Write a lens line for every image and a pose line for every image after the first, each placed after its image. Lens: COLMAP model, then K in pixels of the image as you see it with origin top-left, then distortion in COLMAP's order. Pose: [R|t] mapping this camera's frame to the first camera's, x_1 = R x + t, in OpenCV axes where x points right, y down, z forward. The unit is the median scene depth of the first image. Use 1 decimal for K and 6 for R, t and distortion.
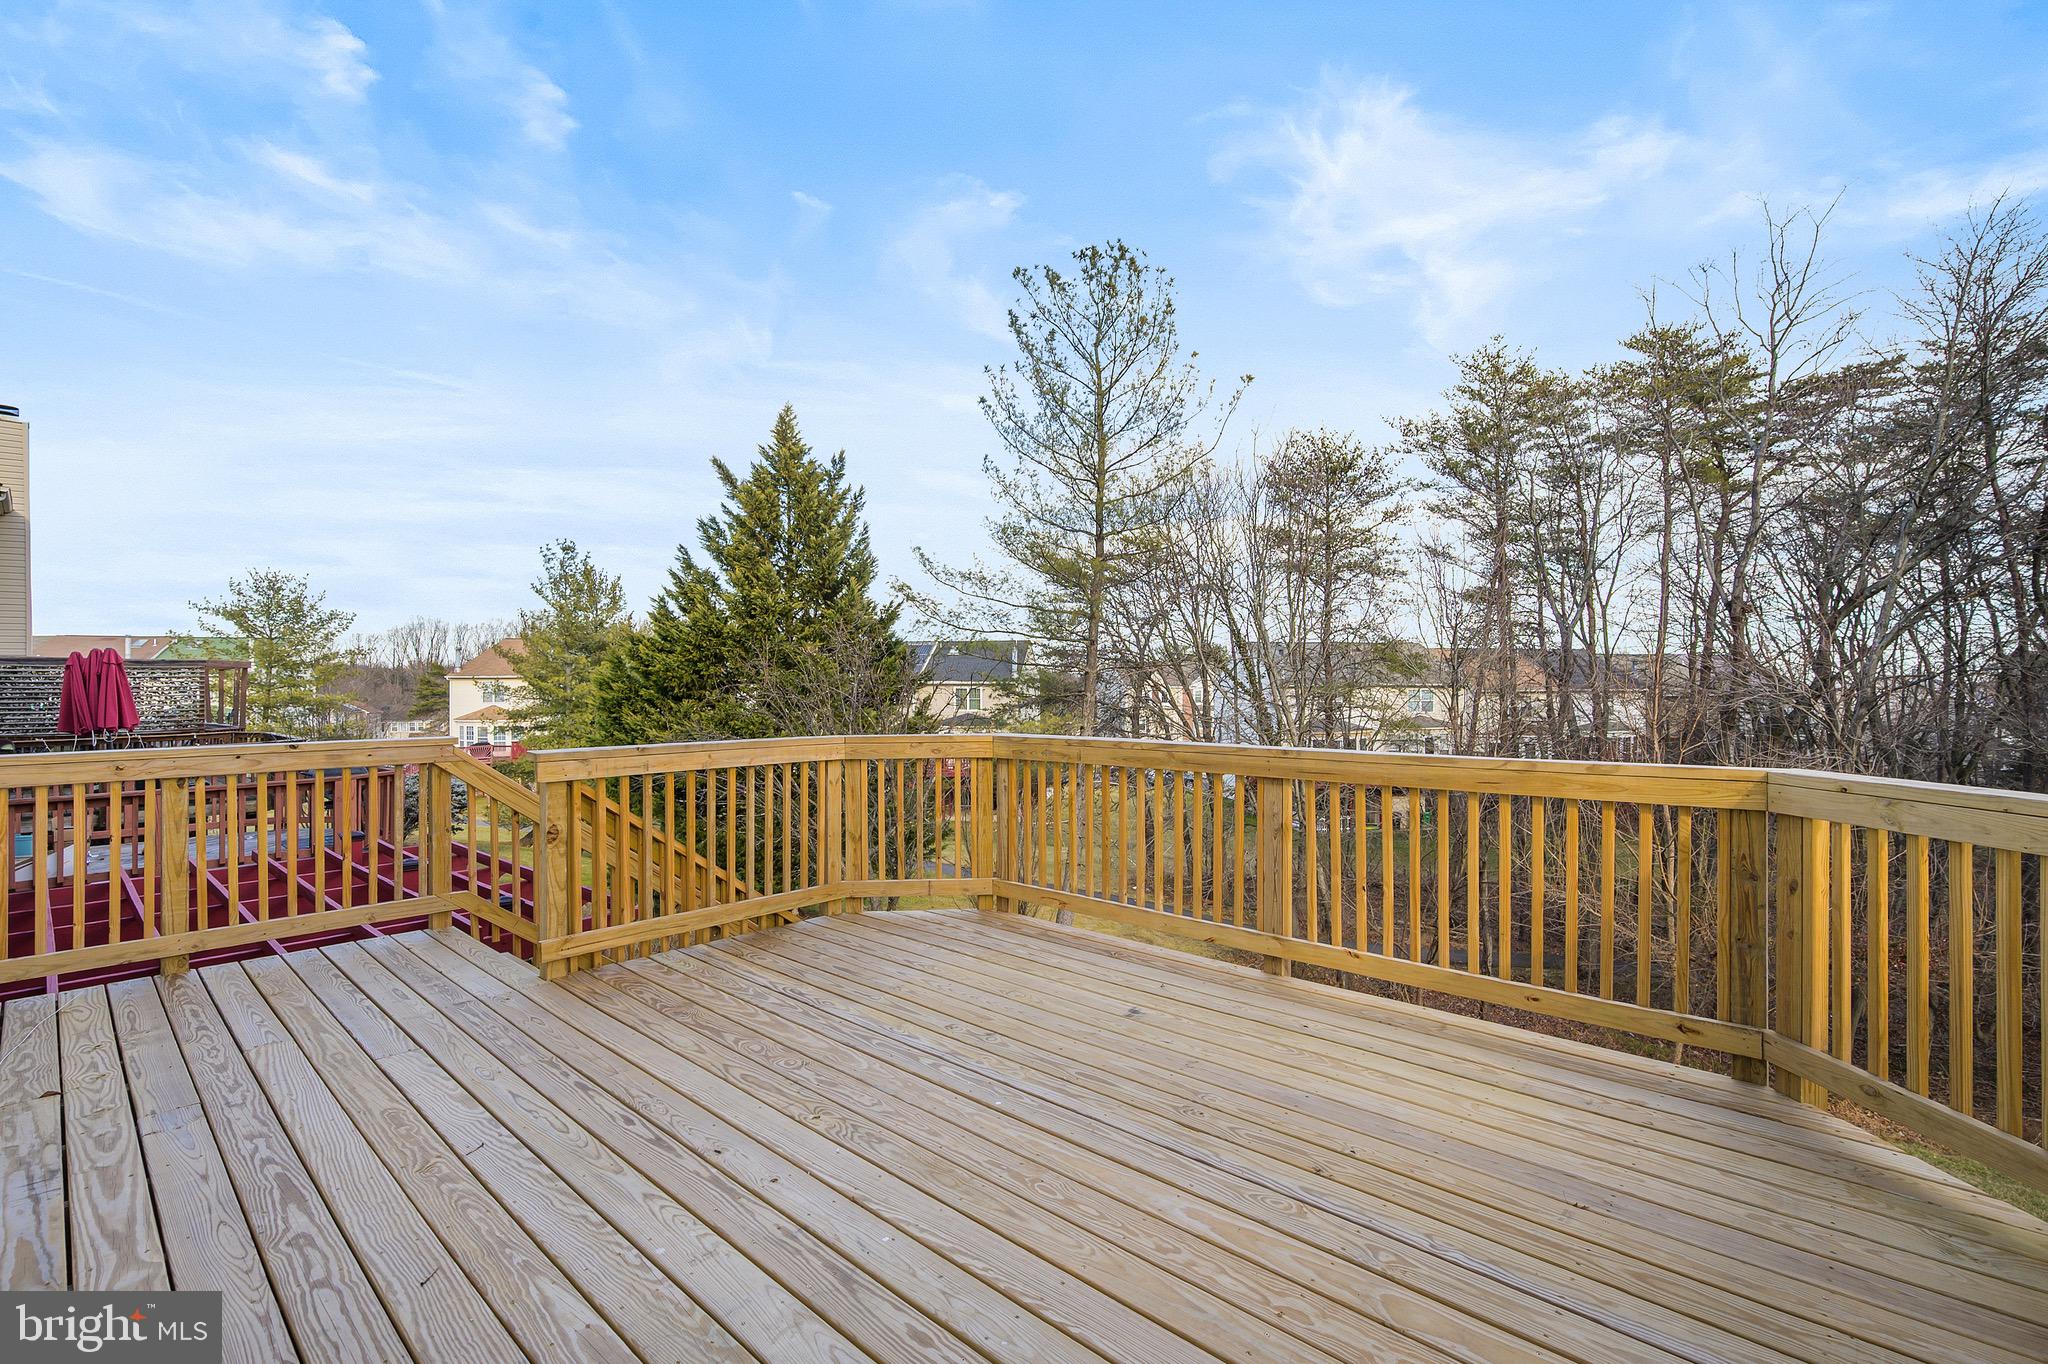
lens RADIAL K [[902.2, 0, 1024.0], [0, 902.2, 682.0], [0, 0, 1]] dist [0.000393, 0.000149]
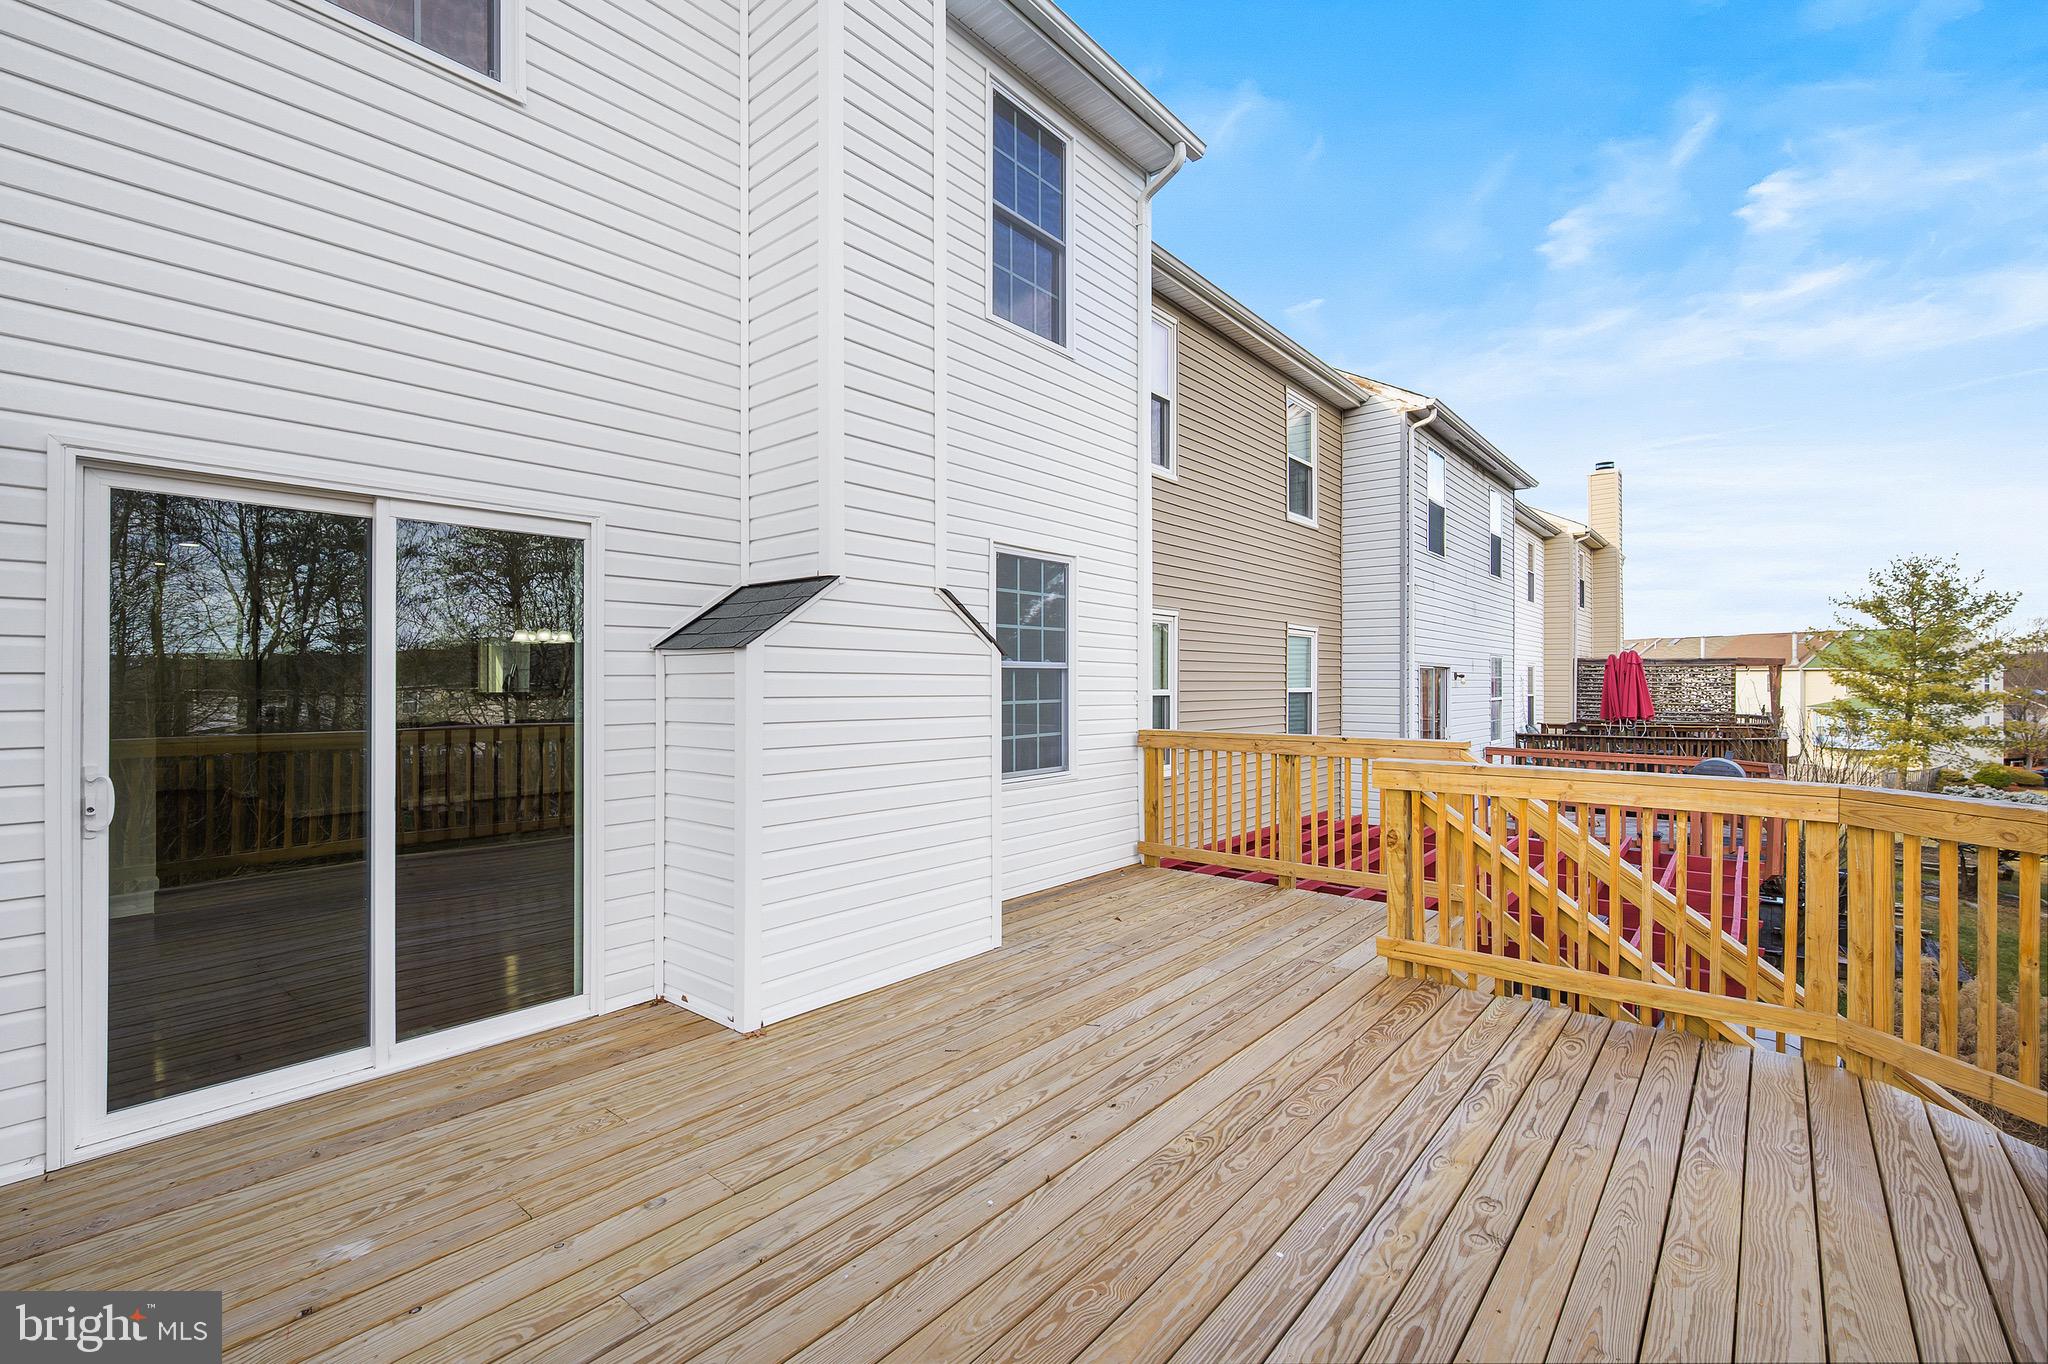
lens RADIAL K [[902.2, 0, 1024.0], [0, 902.2, 682.0], [0, 0, 1]] dist [0.000393, 0.000149]
pose [[0.048311, 0.006575, -0.998811, 0.511216], [0.001924, 0.999976, 0.006676, -0.022412], [0.998831, -0.002244, 0.048297, 0.518744]]
